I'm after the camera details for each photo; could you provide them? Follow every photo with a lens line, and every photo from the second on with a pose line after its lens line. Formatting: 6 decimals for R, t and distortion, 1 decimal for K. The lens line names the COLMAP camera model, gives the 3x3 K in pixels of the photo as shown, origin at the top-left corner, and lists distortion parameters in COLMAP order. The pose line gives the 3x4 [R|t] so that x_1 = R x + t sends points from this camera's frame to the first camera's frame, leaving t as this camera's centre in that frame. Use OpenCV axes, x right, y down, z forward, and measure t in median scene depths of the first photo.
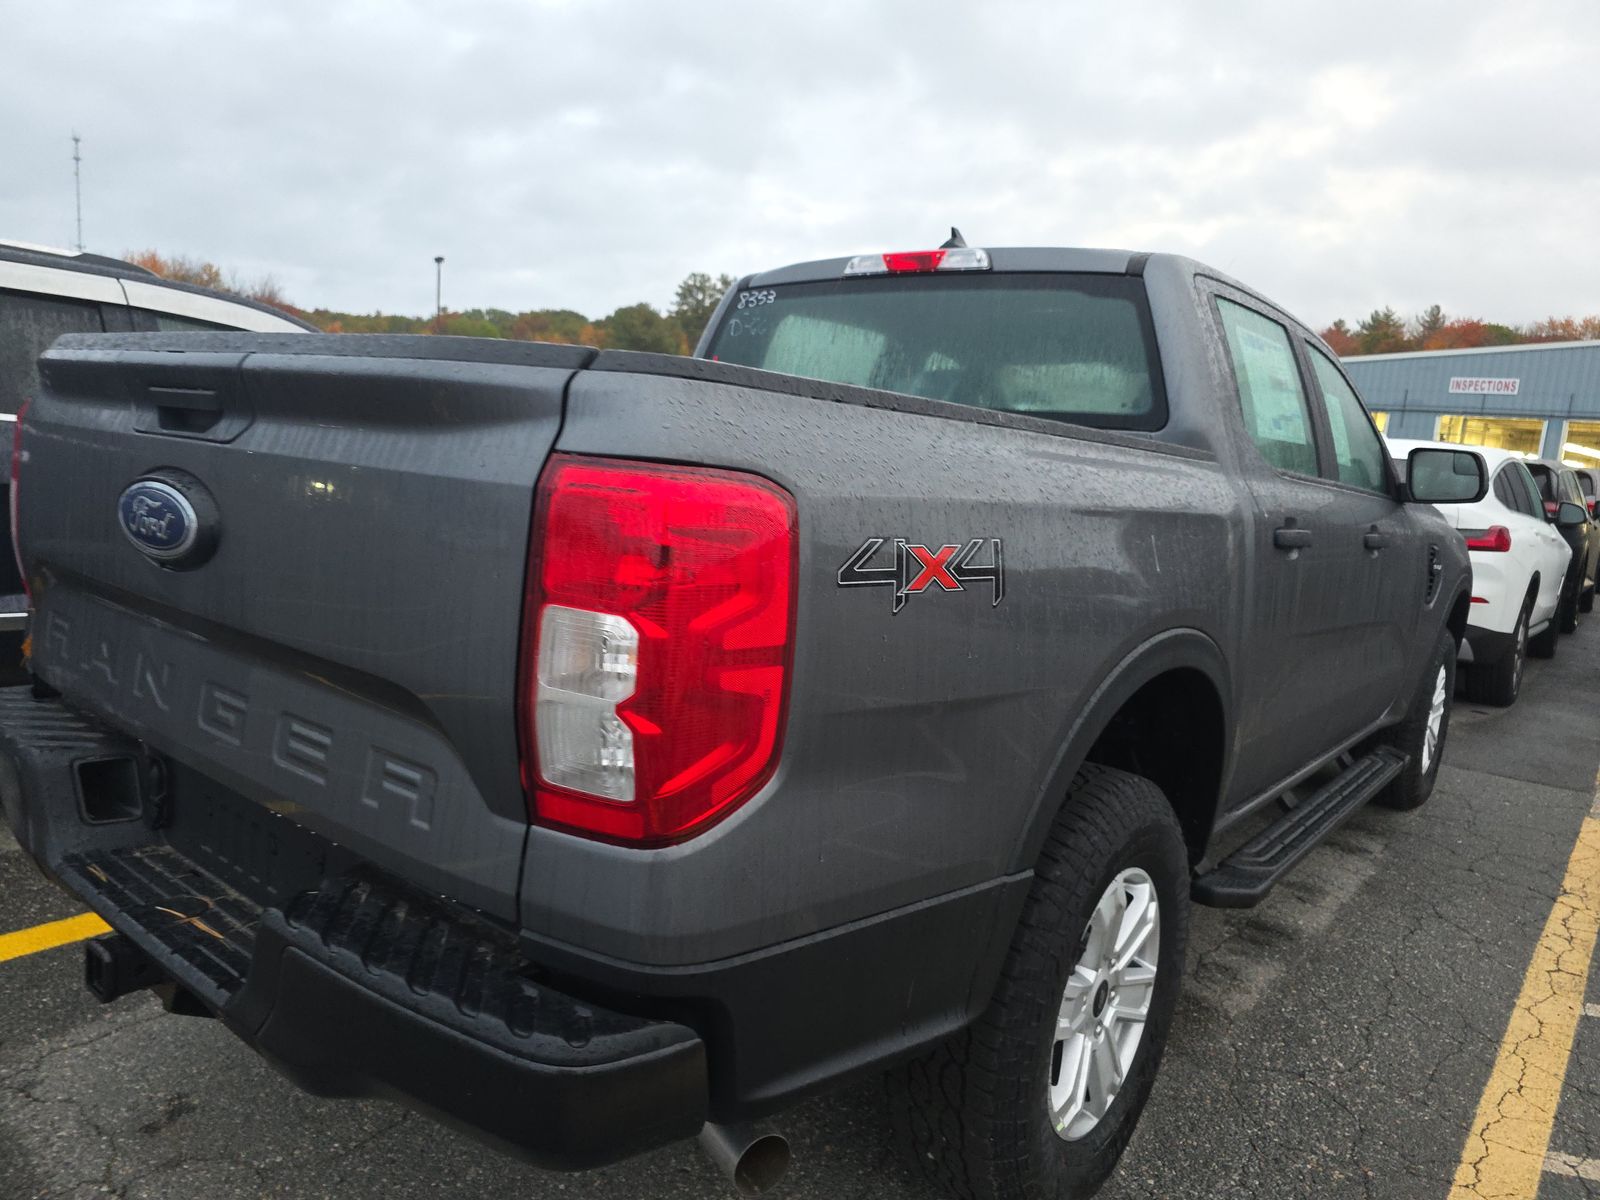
lens RADIAL K [[1086.9, 0, 800.0], [0, 1086.9, 600.0], [0, 0, 1]] dist [0.030828, -0.003224]
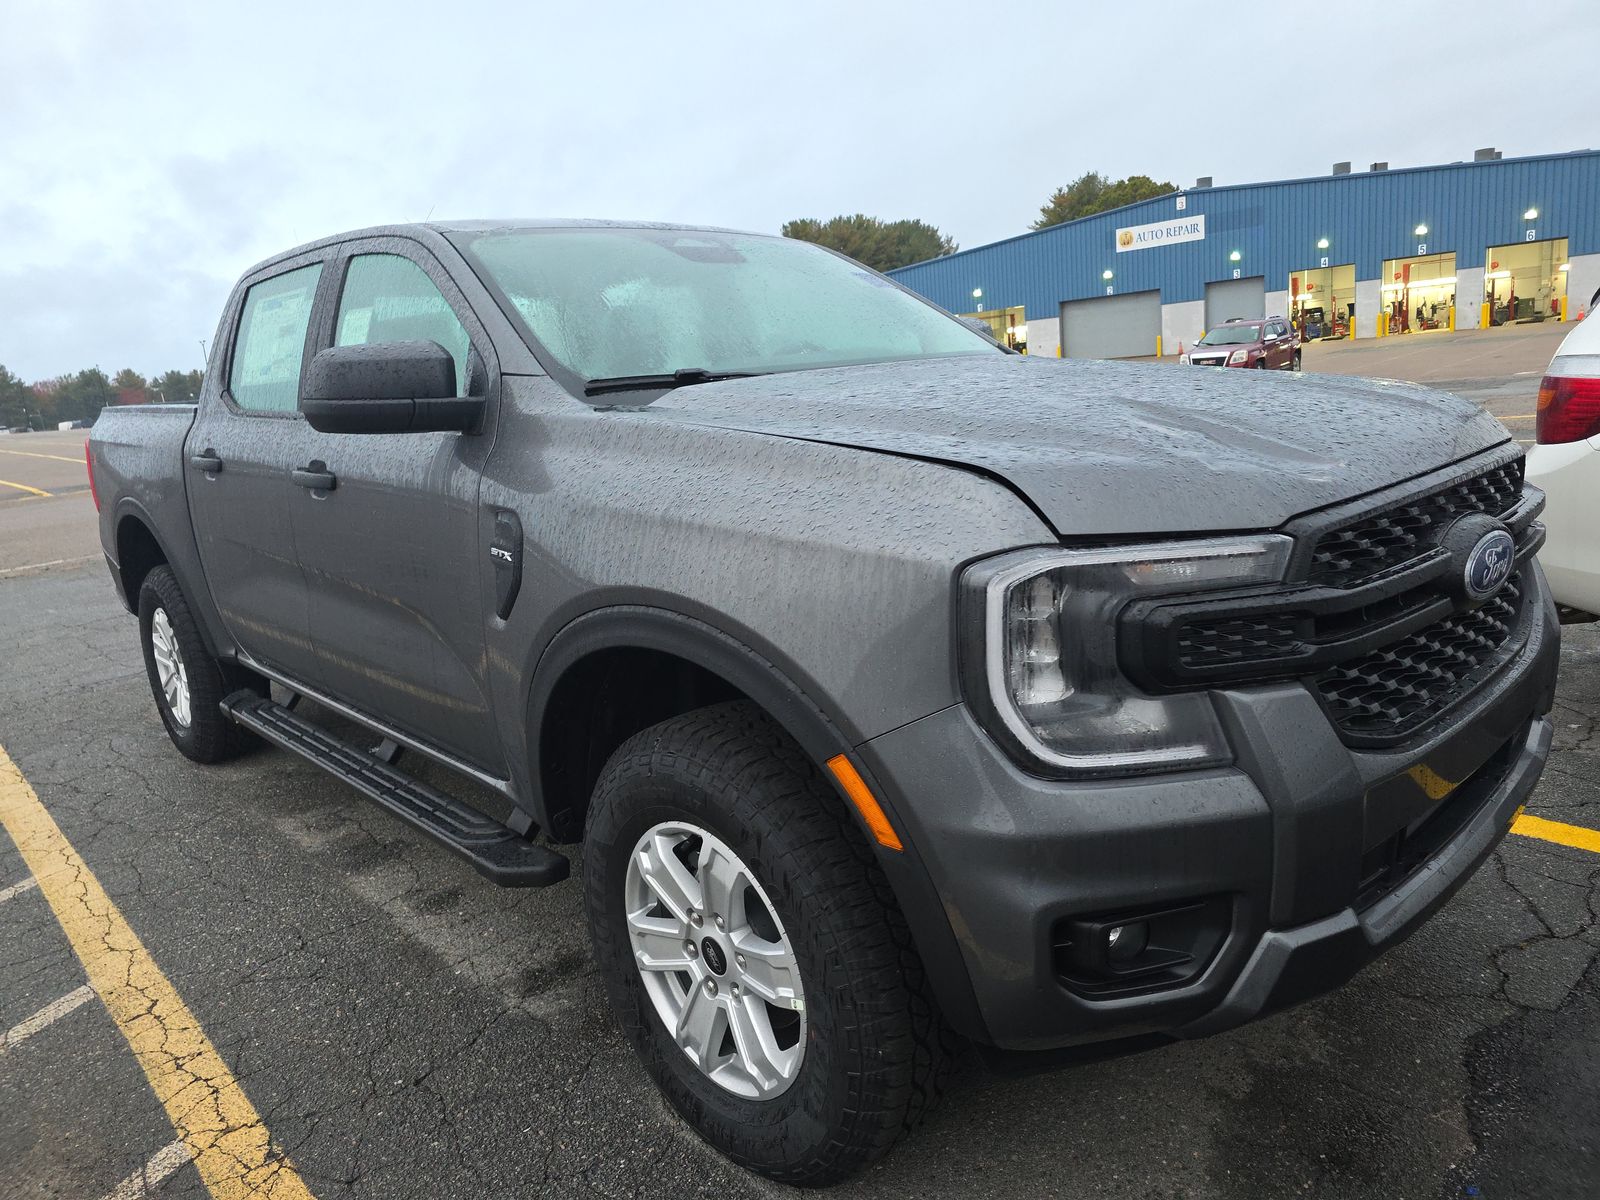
lens RADIAL K [[1086.9, 0, 800.0], [0, 1086.9, 600.0], [0, 0, 1]] dist [0.030828, -0.003224]
pose [[-0.154210, 0.141144, -0.977905, 1.447403], [-0.070905, 0.985611, 0.153437, -0.129642], [0.985491, 0.093000, -0.141984, 1.655192]]
